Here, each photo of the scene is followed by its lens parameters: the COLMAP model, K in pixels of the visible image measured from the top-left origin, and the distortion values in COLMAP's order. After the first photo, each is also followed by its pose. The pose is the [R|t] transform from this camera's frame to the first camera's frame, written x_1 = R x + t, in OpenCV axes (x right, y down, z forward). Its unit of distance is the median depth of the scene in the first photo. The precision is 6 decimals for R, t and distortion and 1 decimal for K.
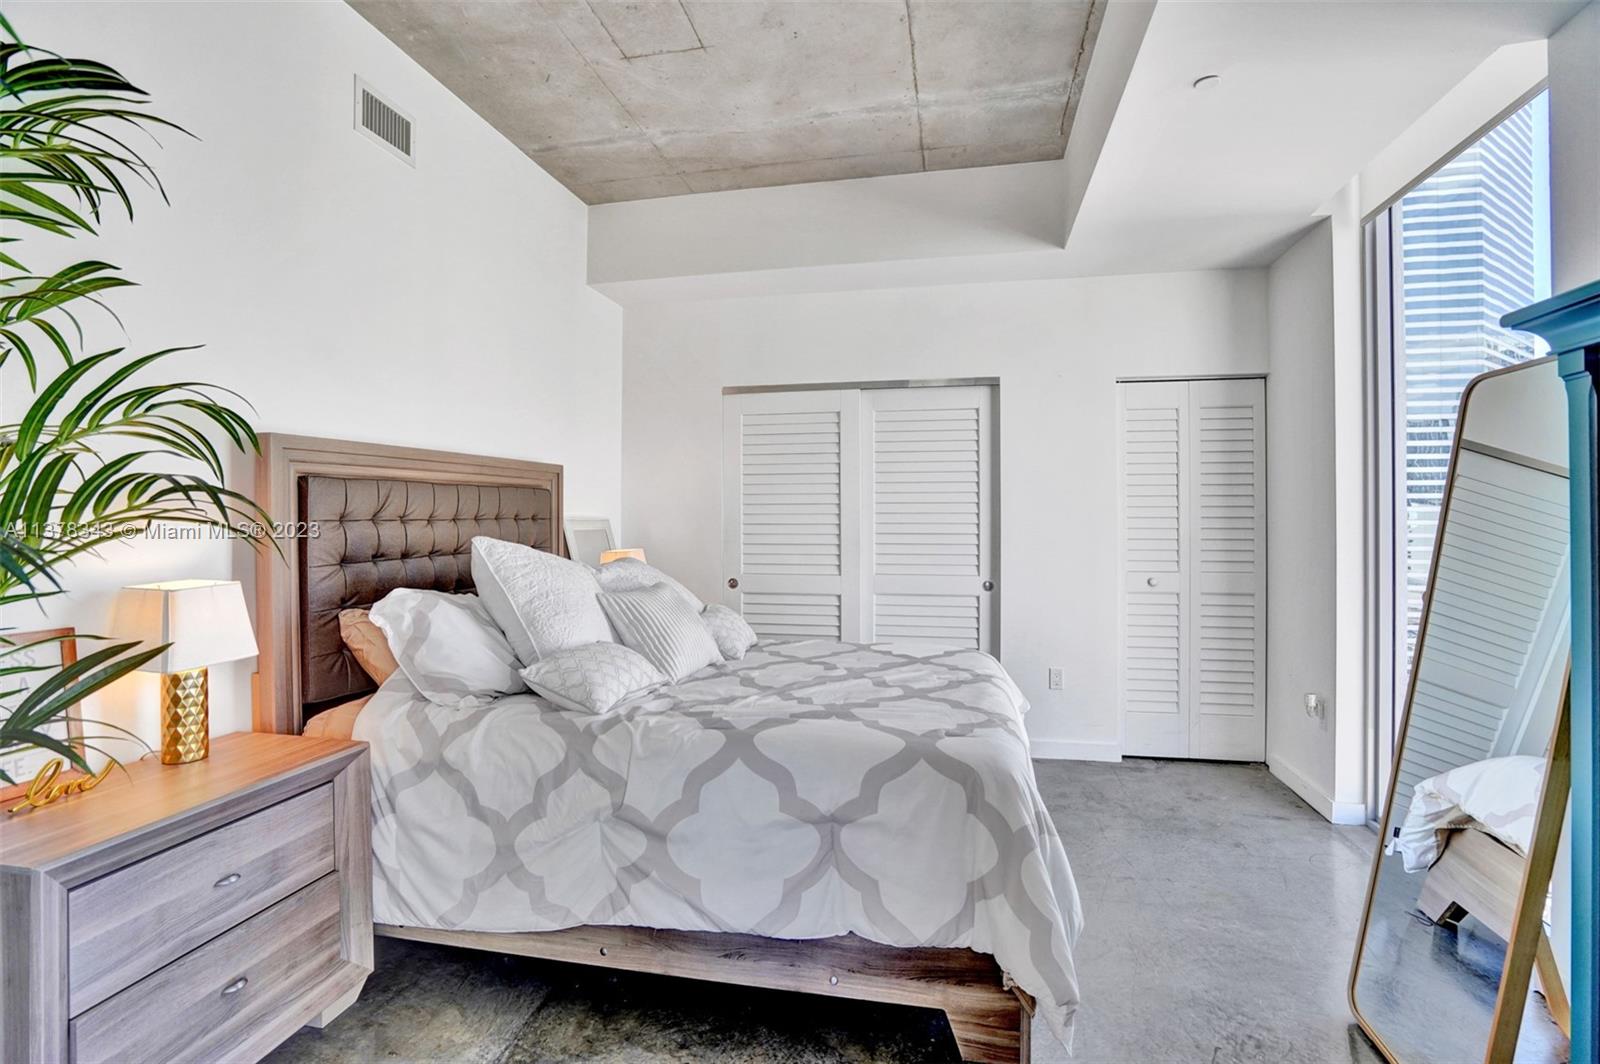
lens RADIAL K [[754.9, 0, 800.4], [0, 754.9, 519.6], [0, 0, 1]] dist [-0.058646, 0.026992]
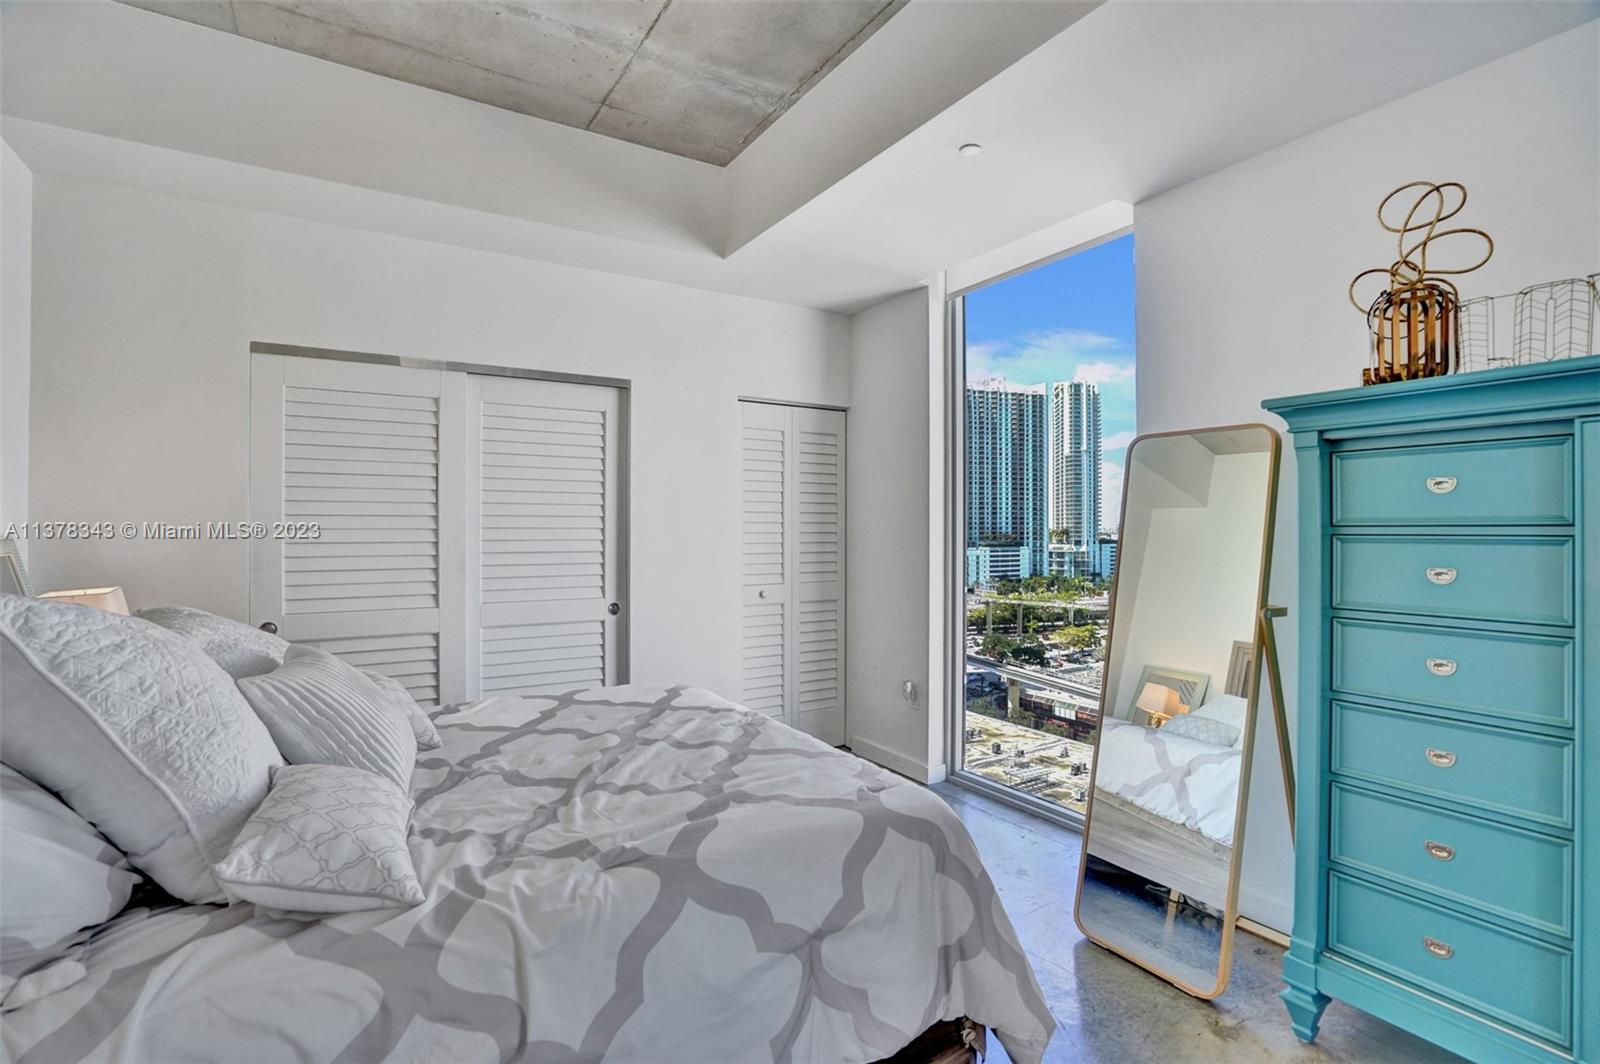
lens RADIAL K [[749.1, 0, 795.5], [0, 749.1, 528.9], [0, 0, 1]] dist [-0.061755, 0.028351]
pose [[0.719098, -0.000208, 0.694908, -0.257628], [-0.002316, 0.999994, 0.002696, -0.012807], [-0.694905, -0.003548, 0.719093, 0.236788]]
